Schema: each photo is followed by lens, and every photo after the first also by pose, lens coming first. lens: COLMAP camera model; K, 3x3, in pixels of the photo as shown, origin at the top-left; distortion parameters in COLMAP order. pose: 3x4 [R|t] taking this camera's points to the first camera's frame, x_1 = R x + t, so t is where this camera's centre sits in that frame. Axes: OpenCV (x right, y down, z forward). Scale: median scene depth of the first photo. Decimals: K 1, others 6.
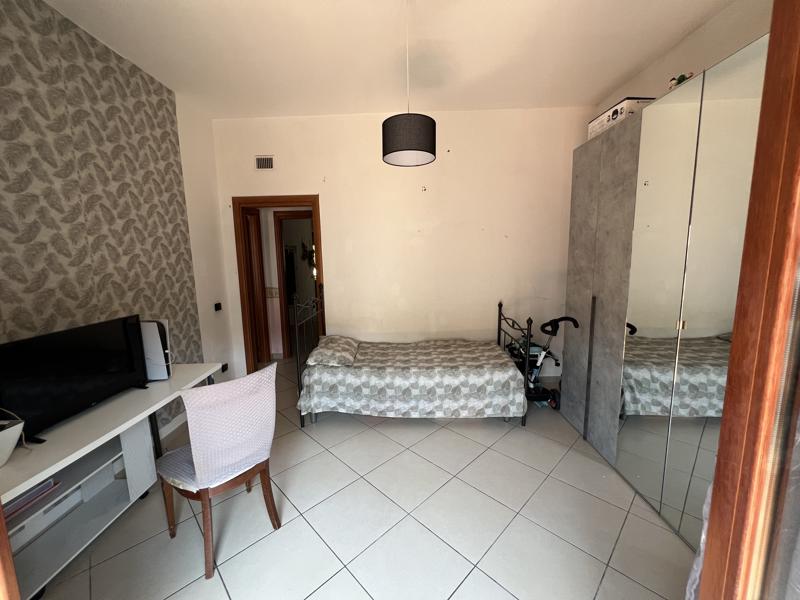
lens RADIAL K [[319.9, 0, 399.7], [0, 319.9, 296.7], [0, 0, 1]] dist [0.001457, 0.000160]
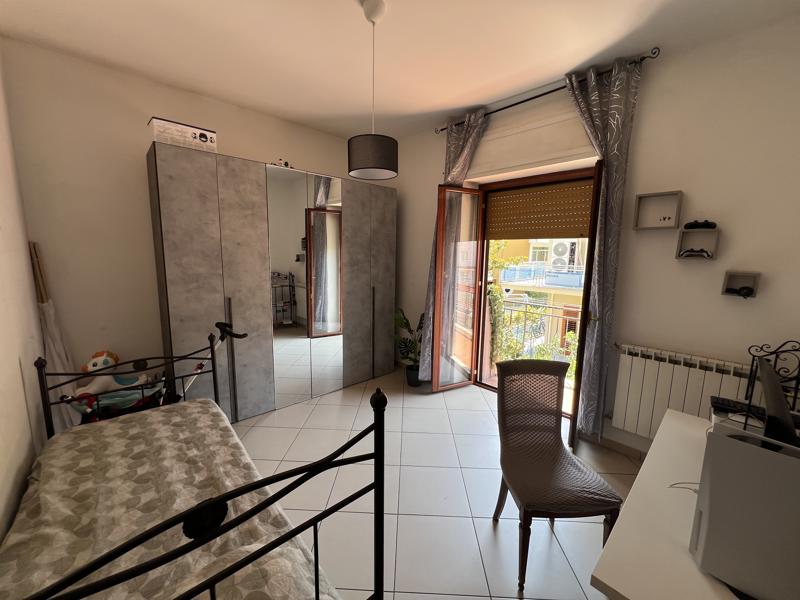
lens RADIAL K [[319.9, 0, 400.7], [0, 319.9, 300.6], [0, 0, 1]] dist [0.001457, 0.000160]
pose [[-0.695800, -0.097190, 0.711629, -0.656254], [0.095347, 0.969534, 0.225639, -0.196635], [-0.711878, 0.224852, -0.665335, 1.357671]]
